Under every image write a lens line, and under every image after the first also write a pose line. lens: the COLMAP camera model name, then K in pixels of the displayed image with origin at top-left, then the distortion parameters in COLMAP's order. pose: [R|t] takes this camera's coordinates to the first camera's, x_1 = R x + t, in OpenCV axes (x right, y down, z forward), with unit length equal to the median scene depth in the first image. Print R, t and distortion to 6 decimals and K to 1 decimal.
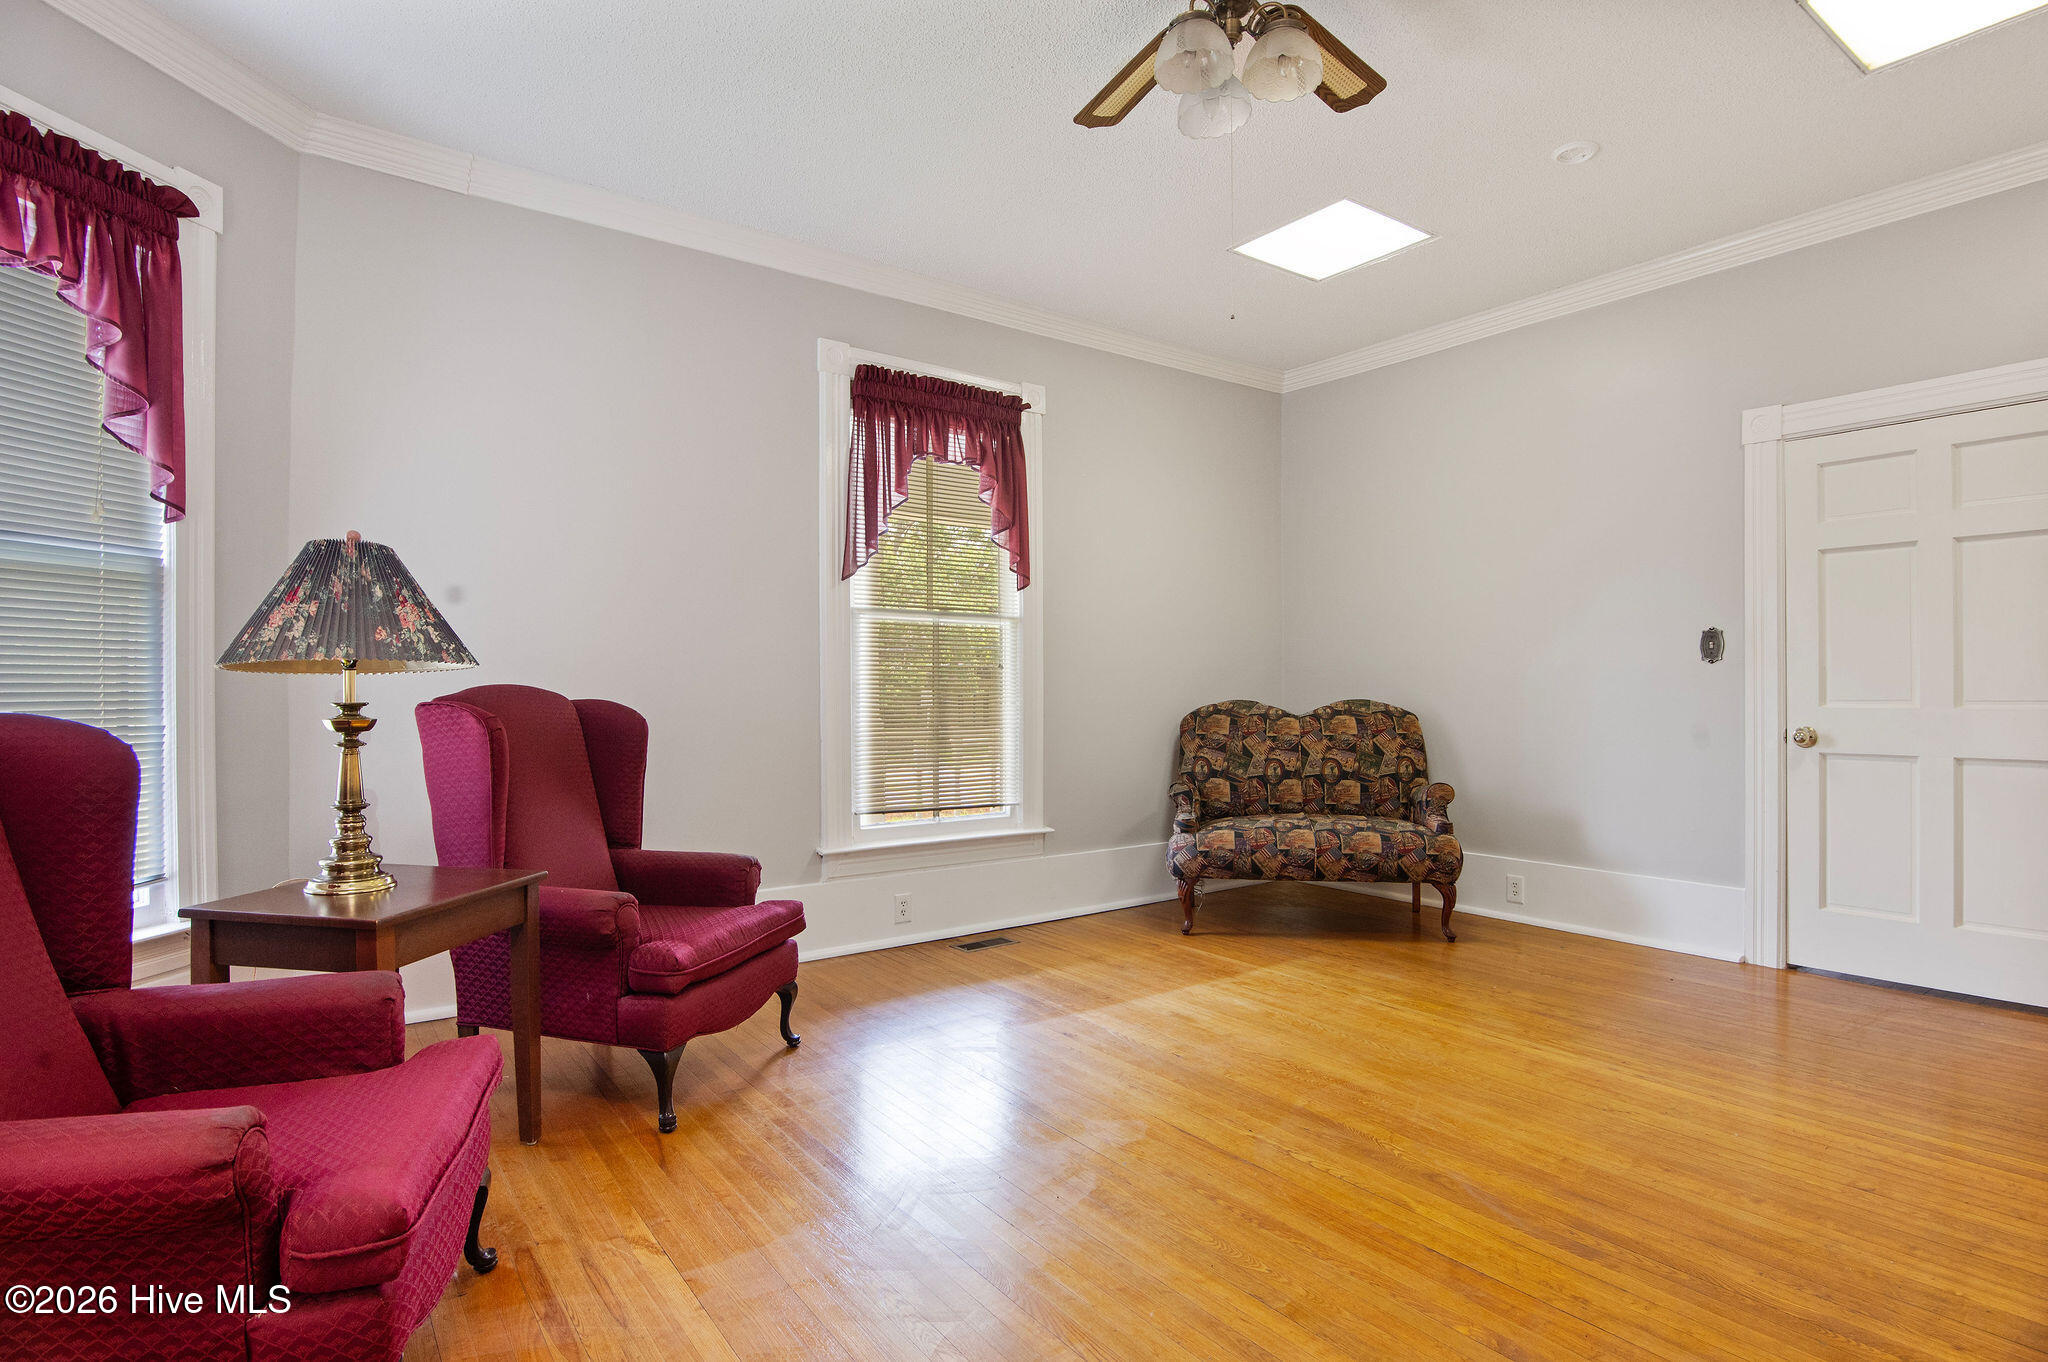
lens RADIAL K [[1044.8, 0, 1025.1], [0, 1044.8, 696.2], [0, 0, 1]] dist [-0.000142, 0.000327]
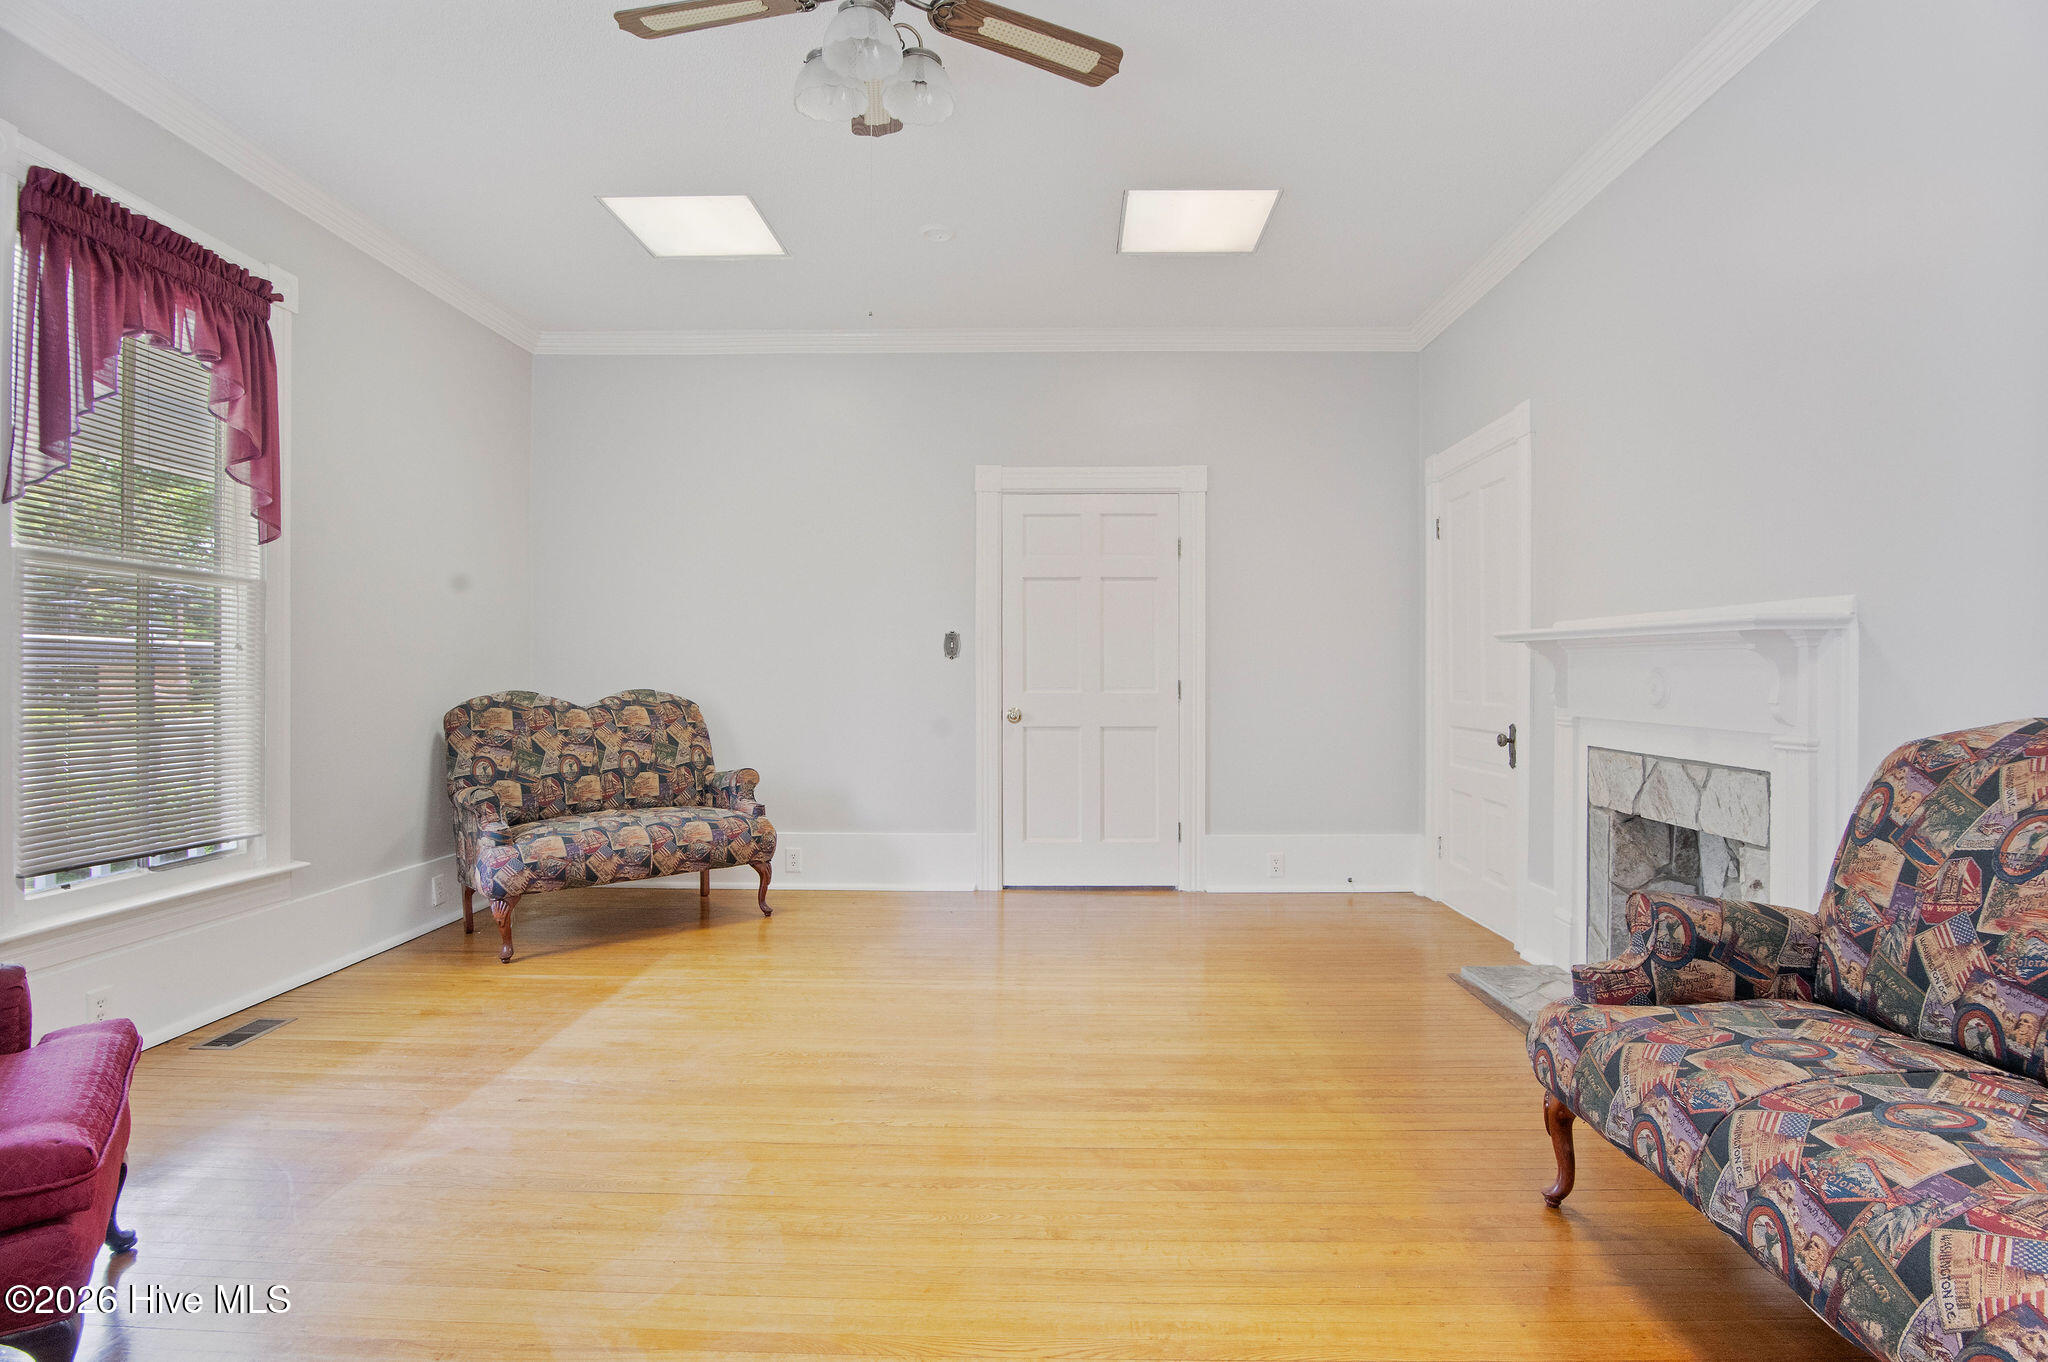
lens RADIAL K [[1043.6, 0, 1024.0], [0, 1043.6, 681.0], [0, 0, 1]] dist [-0.001779, -0.009957]
pose [[0.620713, 0.000591, 0.784038, -0.254804], [0.003032, 0.999990, -0.003155, -0.000537], [-0.784032, 0.004336, 0.620705, 0.130123]]
